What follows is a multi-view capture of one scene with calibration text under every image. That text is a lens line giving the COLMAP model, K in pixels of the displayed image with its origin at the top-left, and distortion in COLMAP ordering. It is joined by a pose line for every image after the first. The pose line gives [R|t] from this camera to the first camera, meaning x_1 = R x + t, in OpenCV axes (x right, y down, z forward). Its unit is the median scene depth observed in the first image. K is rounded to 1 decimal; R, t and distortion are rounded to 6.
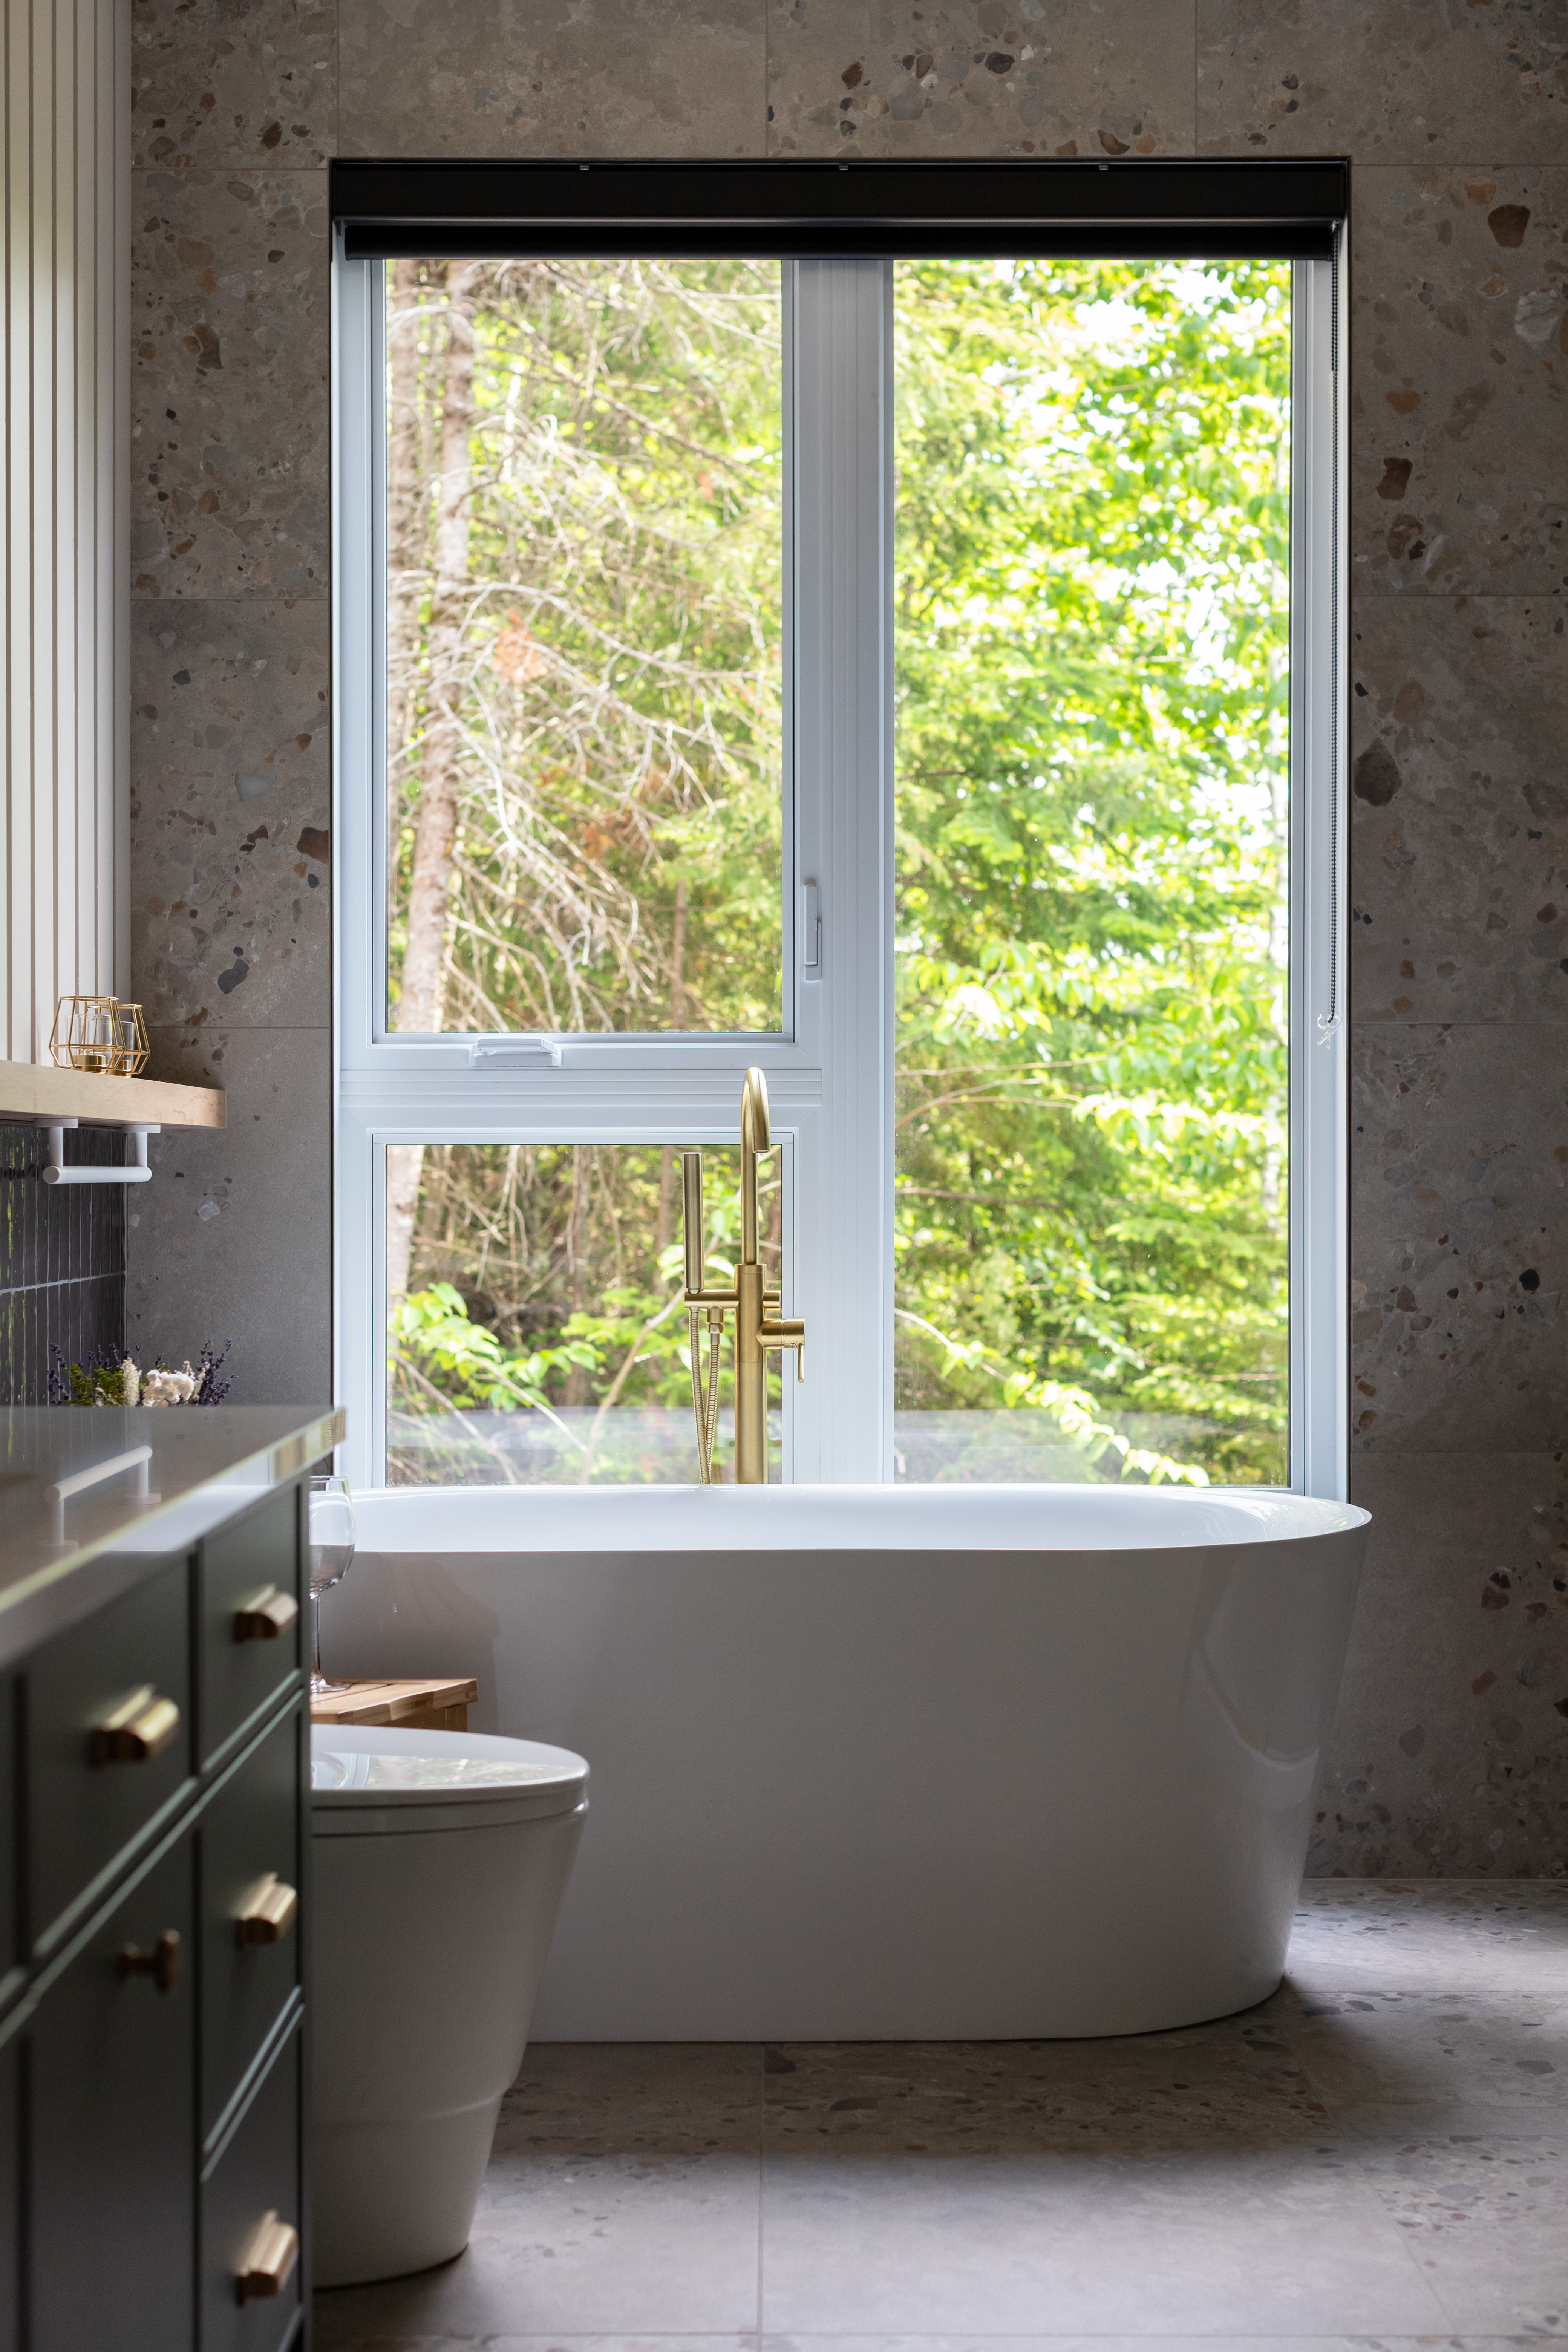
lens RADIAL K [[3457.5, 0, 785.0], [0, 3457.5, 1176.4], [0, 0, 1]] dist [0.056361, 0.000000]
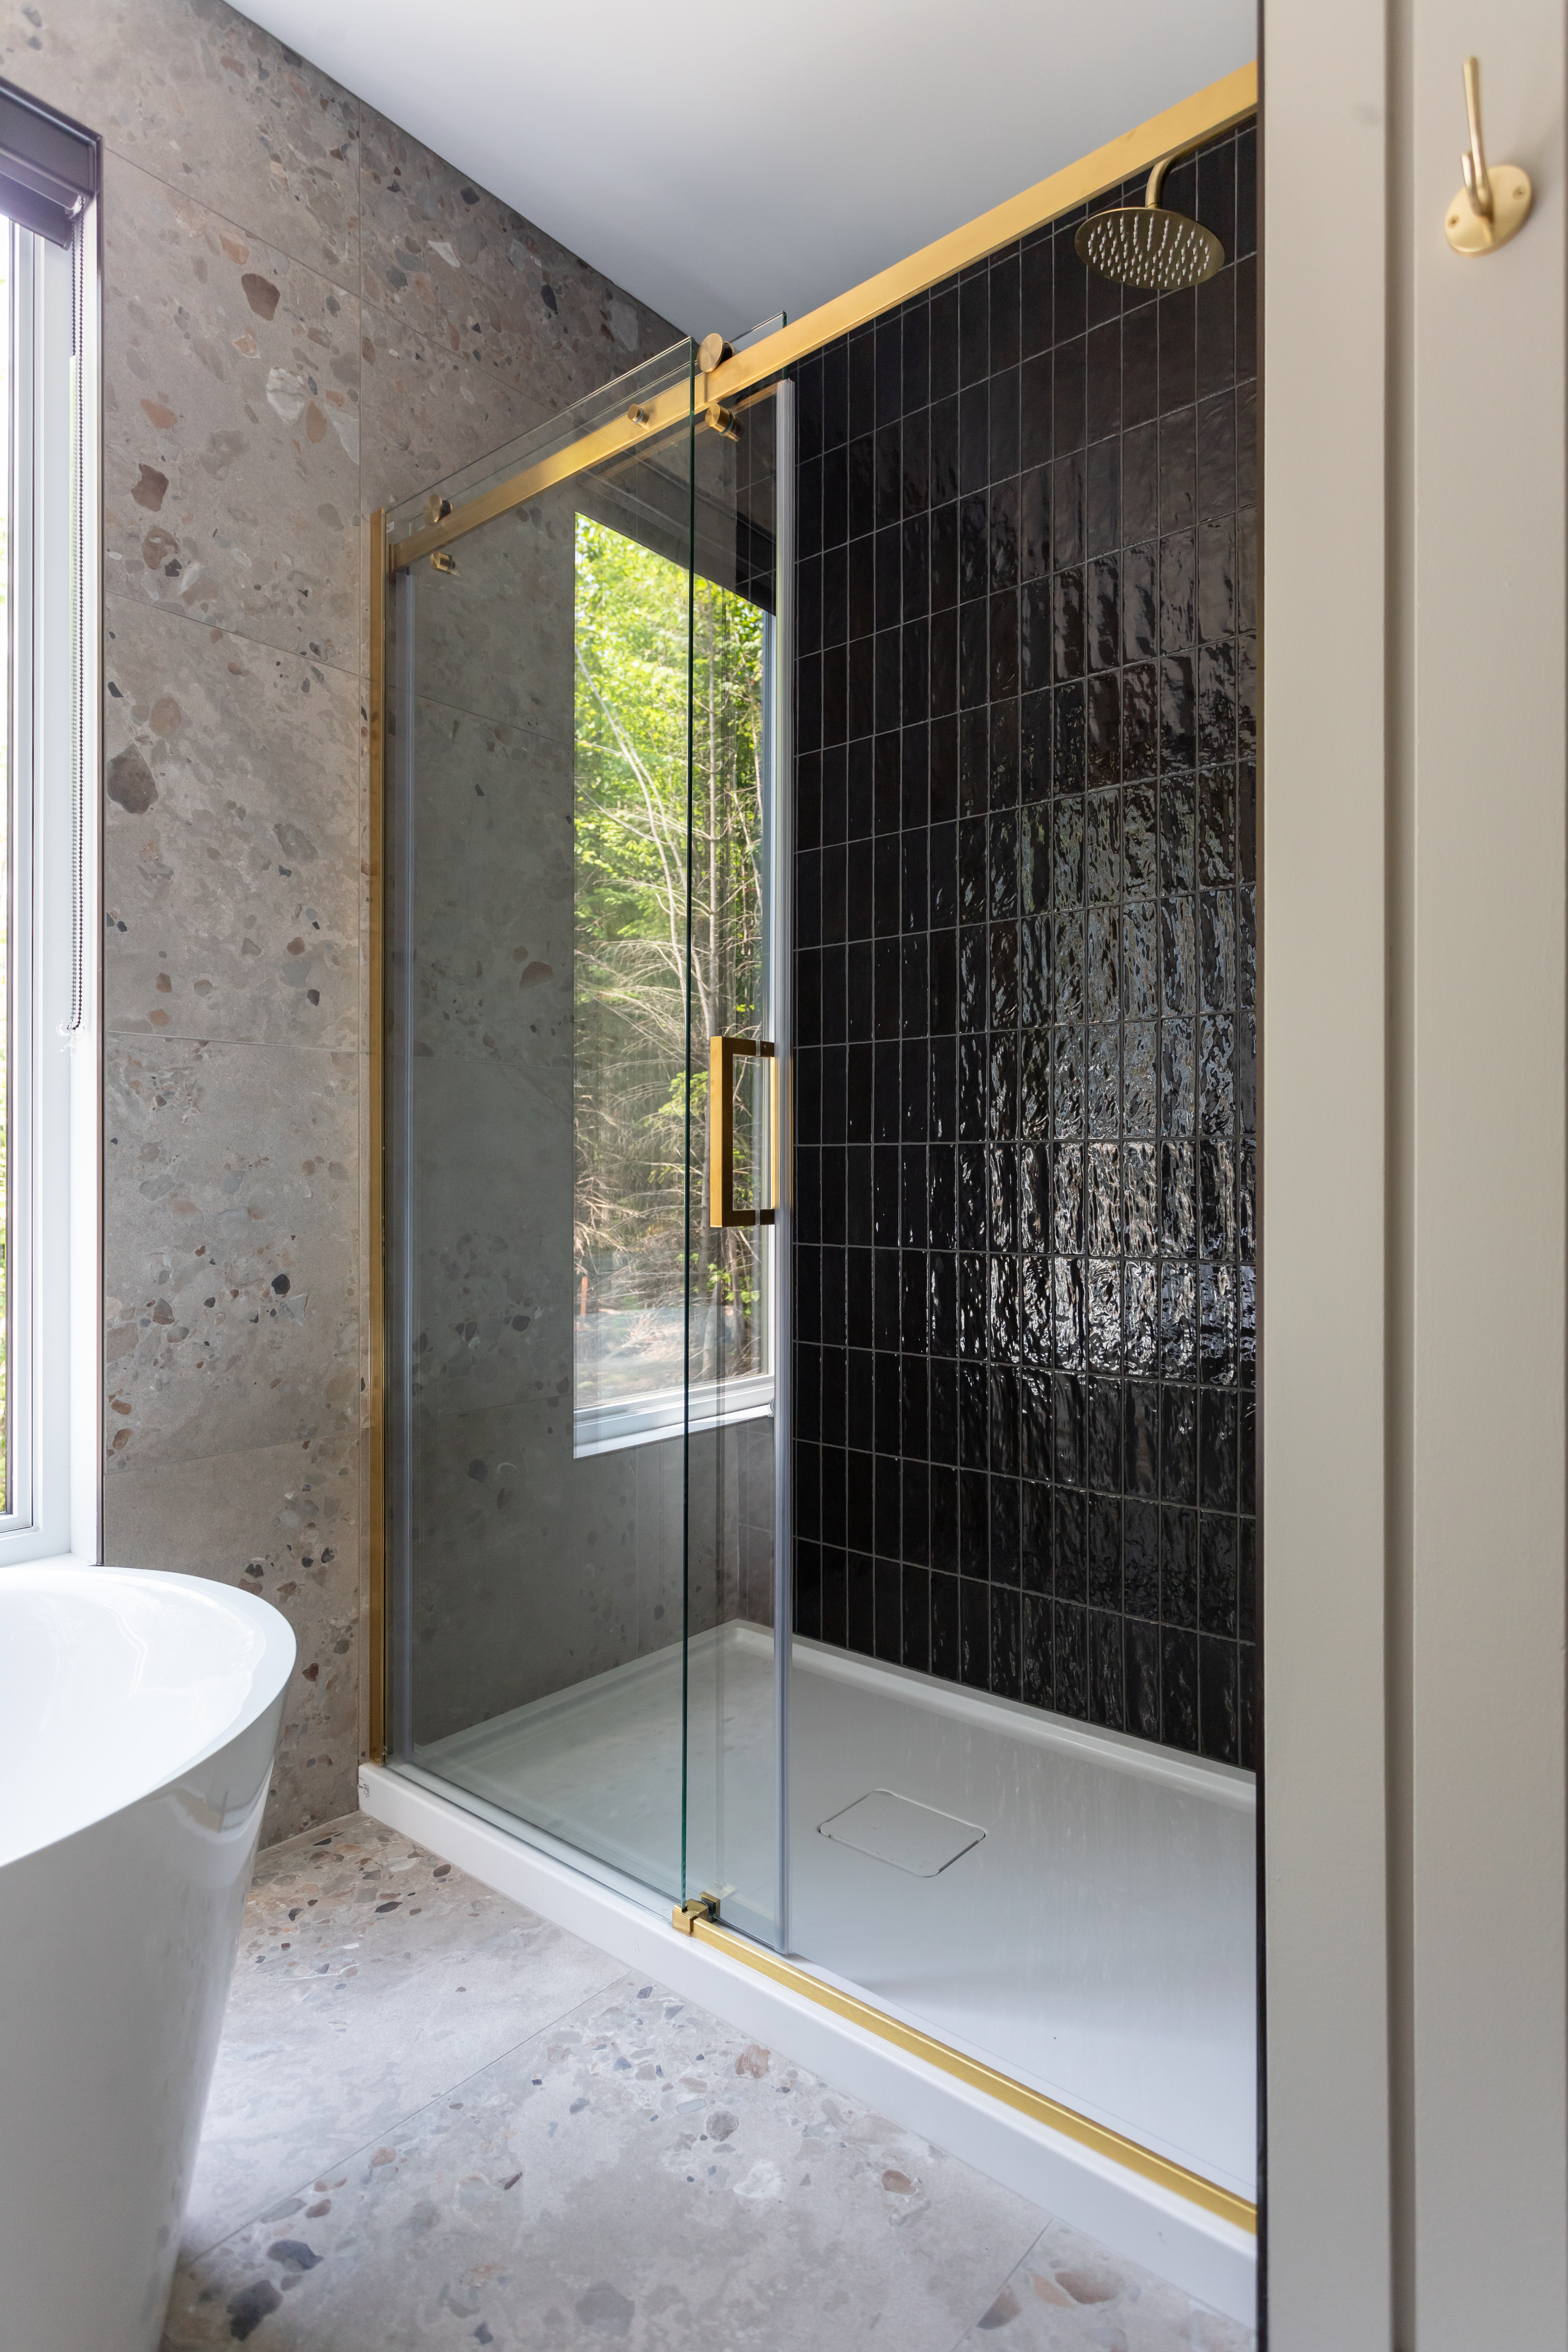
lens RADIAL K [[1248.5, 0, 791.3], [0, 1248.5, 1172.0], [0, 0, 1]] dist [0.000689, 0.000297]
pose [[0.635768, 0.001185, 0.771879, 0.016304], [-0.000870, 0.999999, -0.000818, -0.004846], [-0.771880, -0.000151, 0.635769, 0.630802]]
